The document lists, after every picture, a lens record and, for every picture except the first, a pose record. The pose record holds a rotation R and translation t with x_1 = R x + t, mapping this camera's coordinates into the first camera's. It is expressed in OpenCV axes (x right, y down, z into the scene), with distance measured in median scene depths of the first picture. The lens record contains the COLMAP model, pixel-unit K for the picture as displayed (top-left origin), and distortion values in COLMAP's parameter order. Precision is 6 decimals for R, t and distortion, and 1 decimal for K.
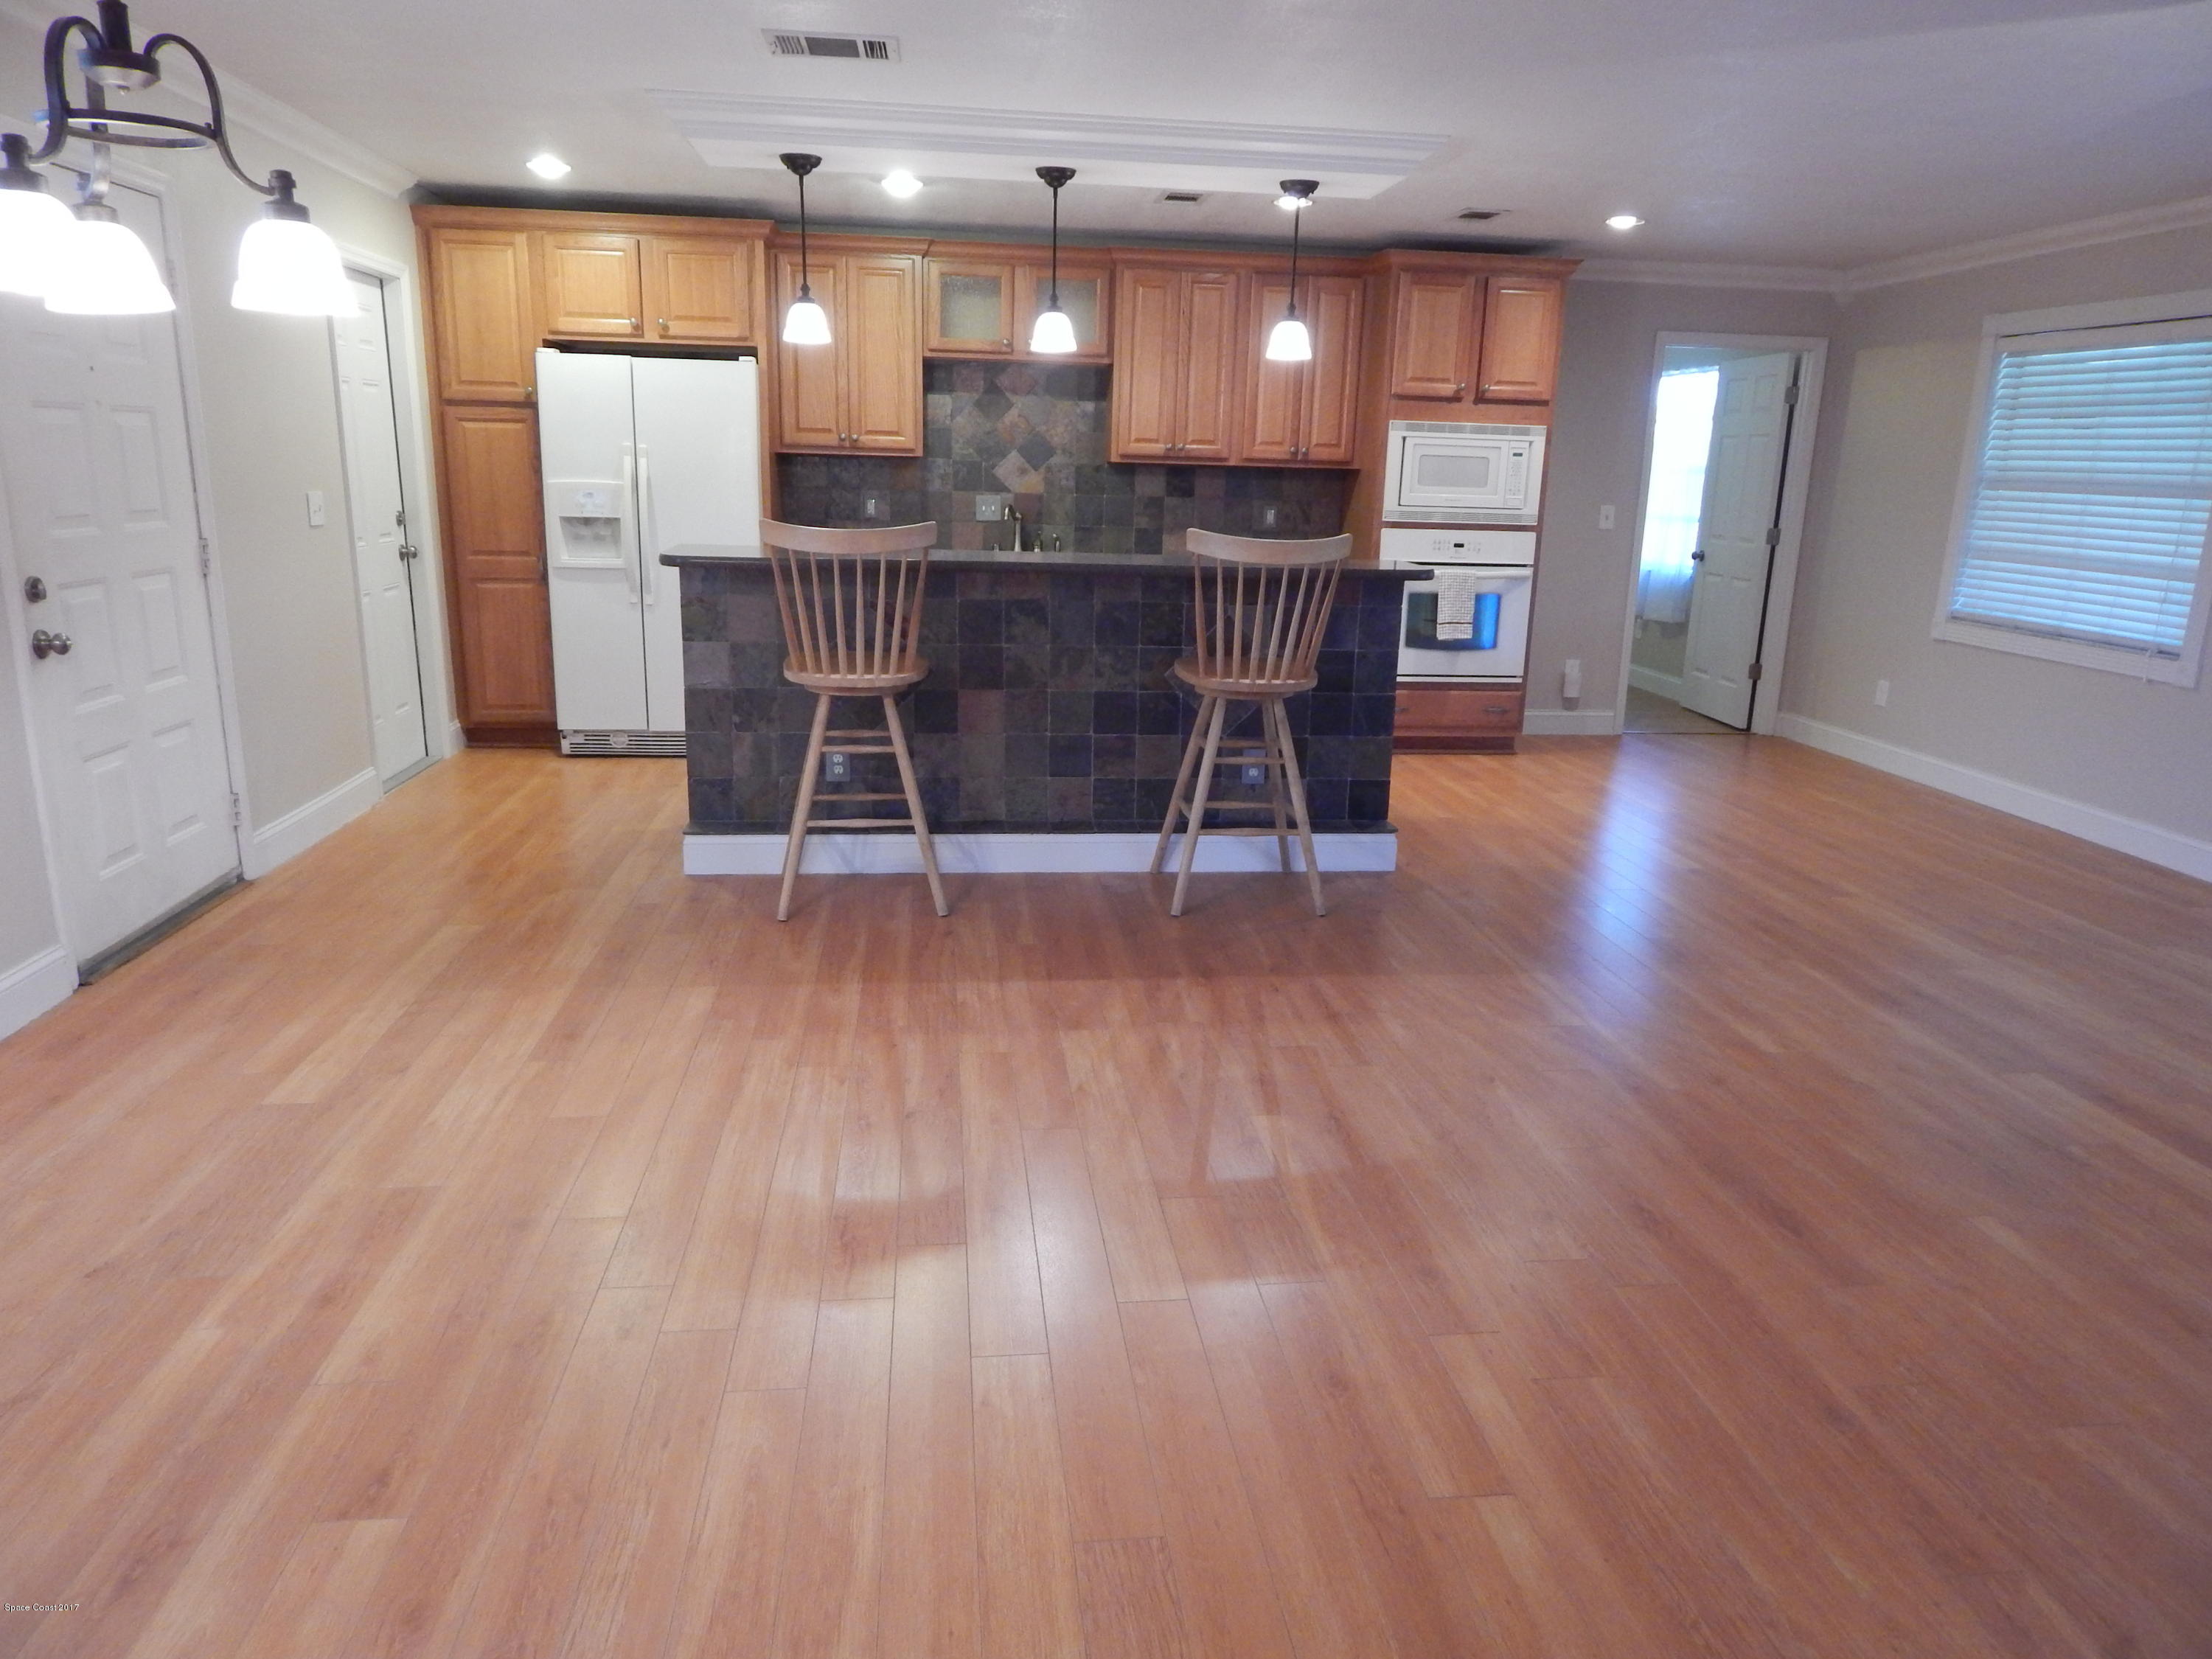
lens RADIAL K [[1459.0, 0, 1106.0], [0, 1459.0, 829.5], [0, 0, 1]] dist [0.000300, -0.019718]
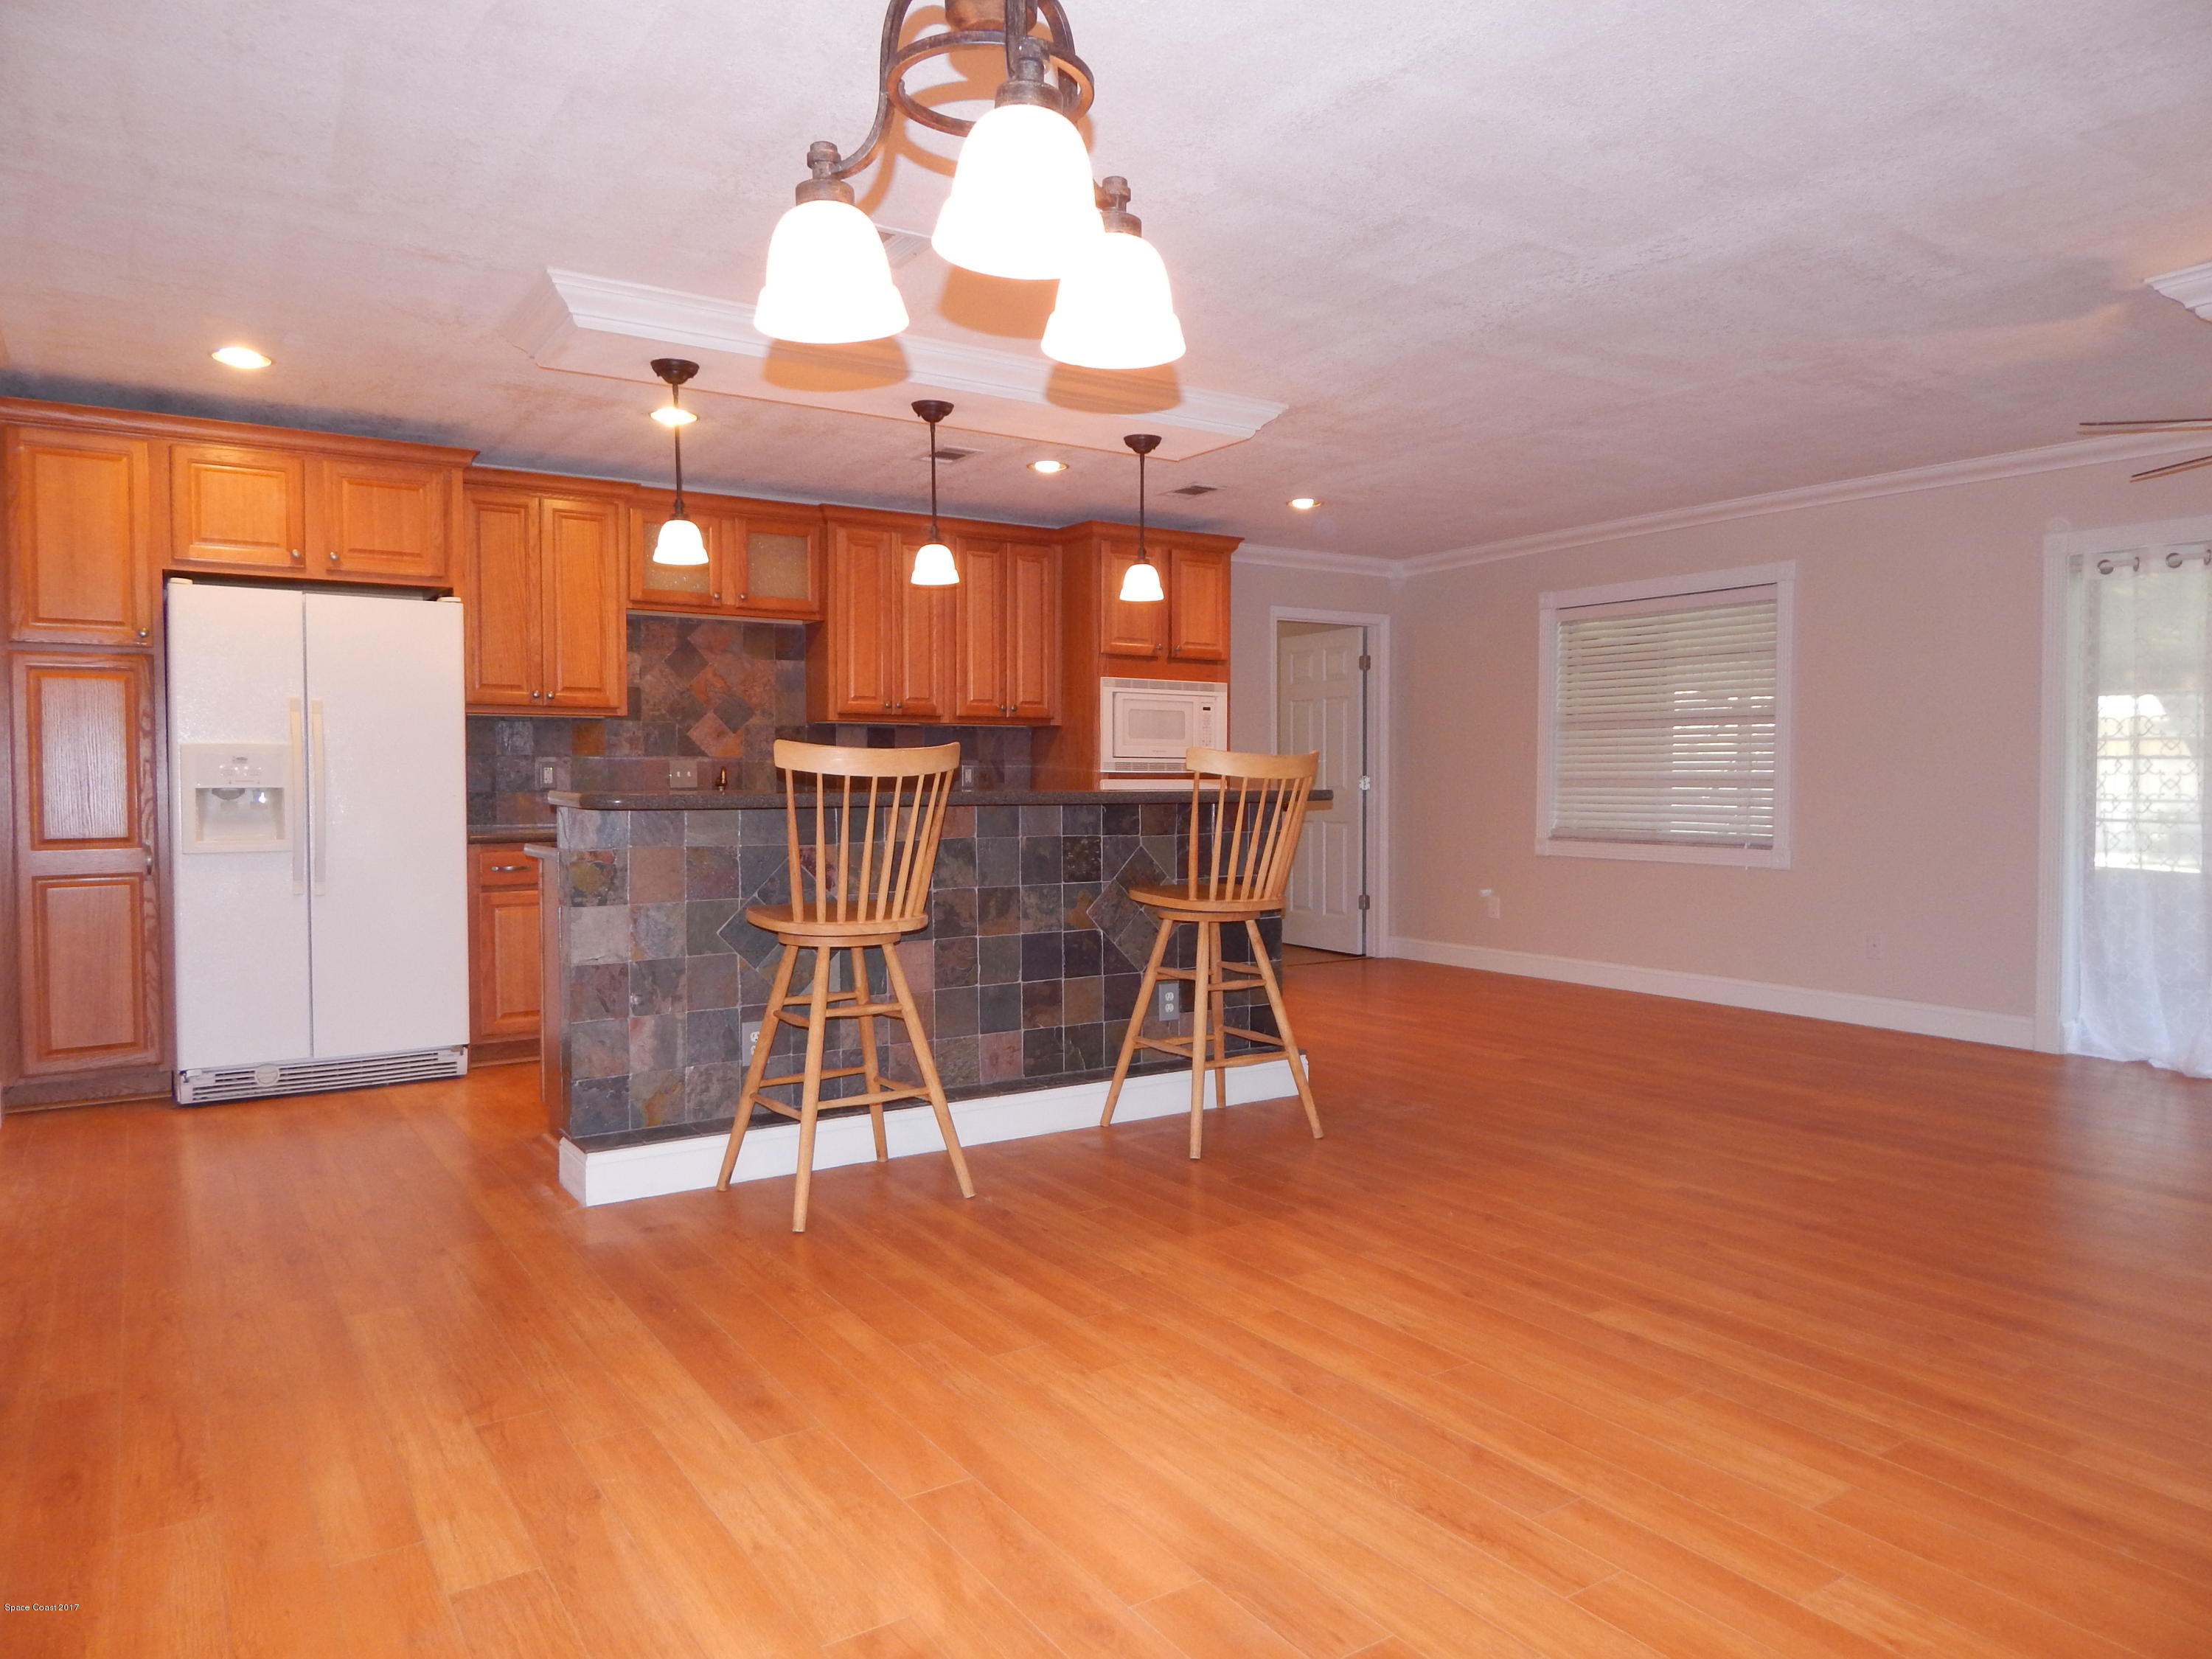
lens RADIAL K [[1461.3, 0, 1105.7], [0, 1461.3, 826.2], [0, 0, 1]] dist [0.004566, -0.025023]
pose [[0.891833, -0.043271, 0.450290, -0.529945], [0.136555, 0.974730, -0.176789, 0.012397], [-0.431262, 0.219155, 0.875205, 0.221090]]
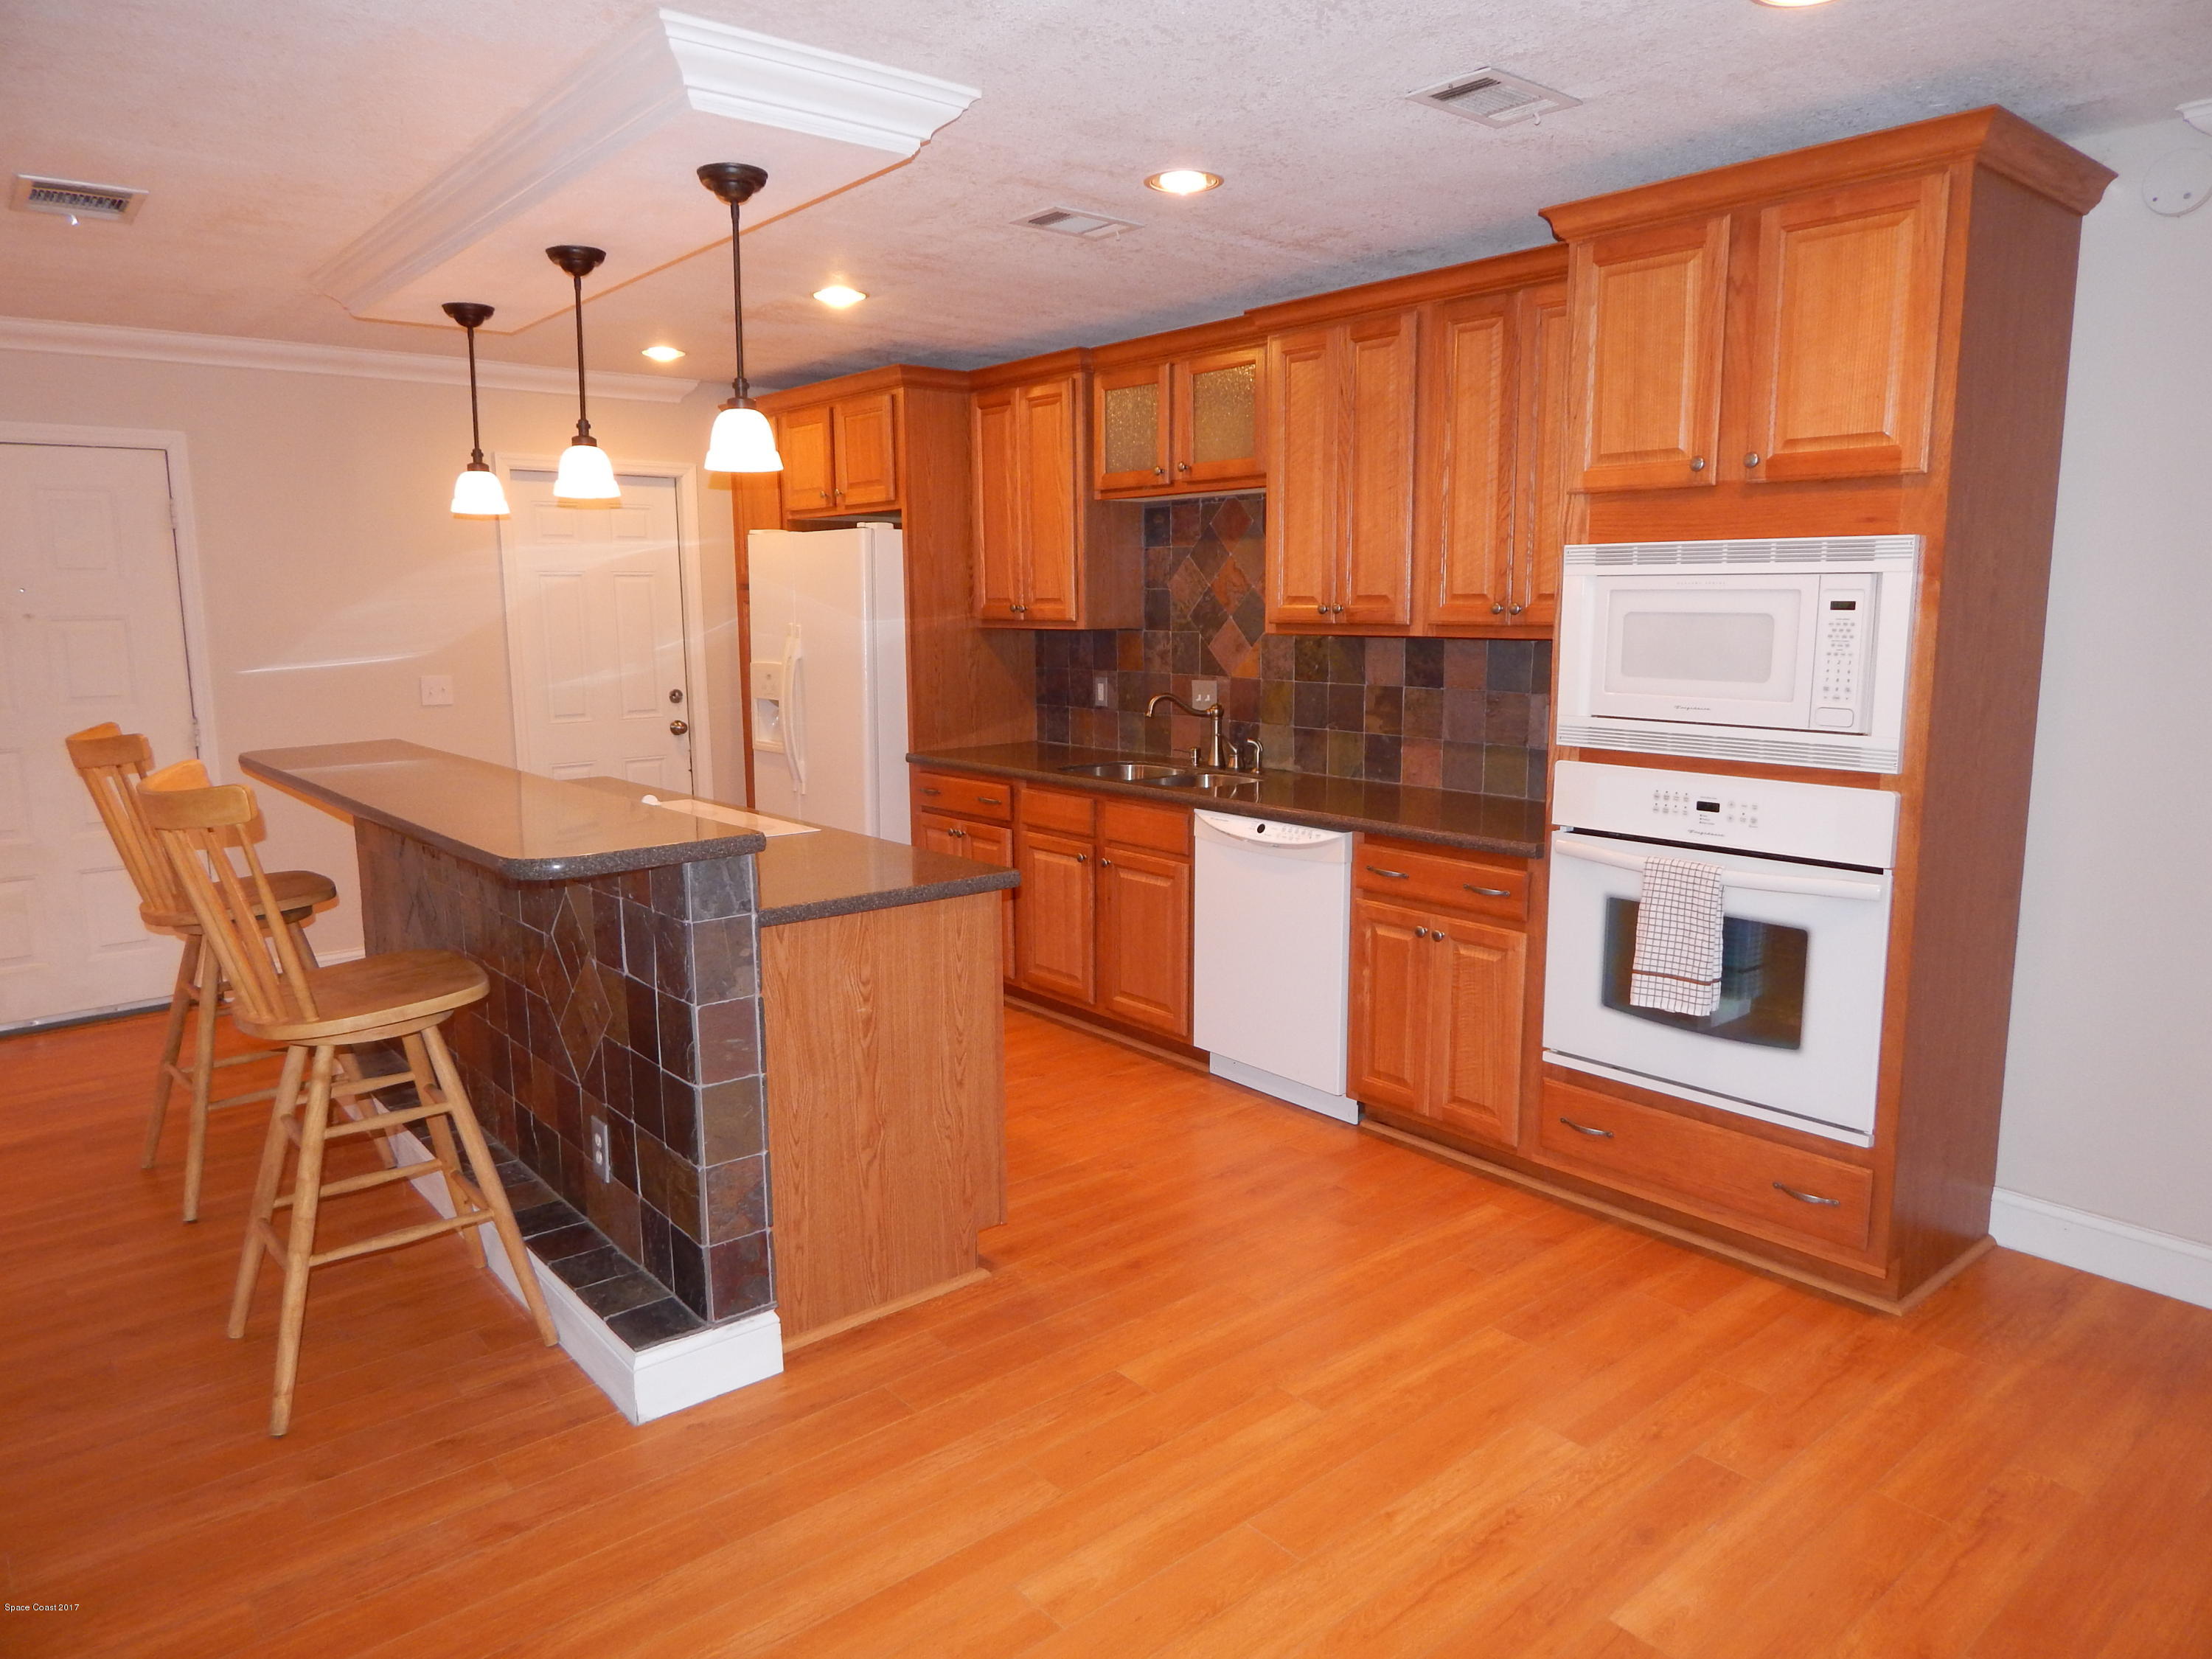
lens RADIAL K [[1461.3, 0, 1105.7], [0, 1461.3, 826.2], [0, 0, 1]] dist [0.004566, -0.025023]
pose [[0.553759, 0.096802, -0.827031, 1.013891], [-0.182340, 0.983211, -0.007008, -0.300957], [0.812467, 0.154682, 0.562113, 1.183097]]
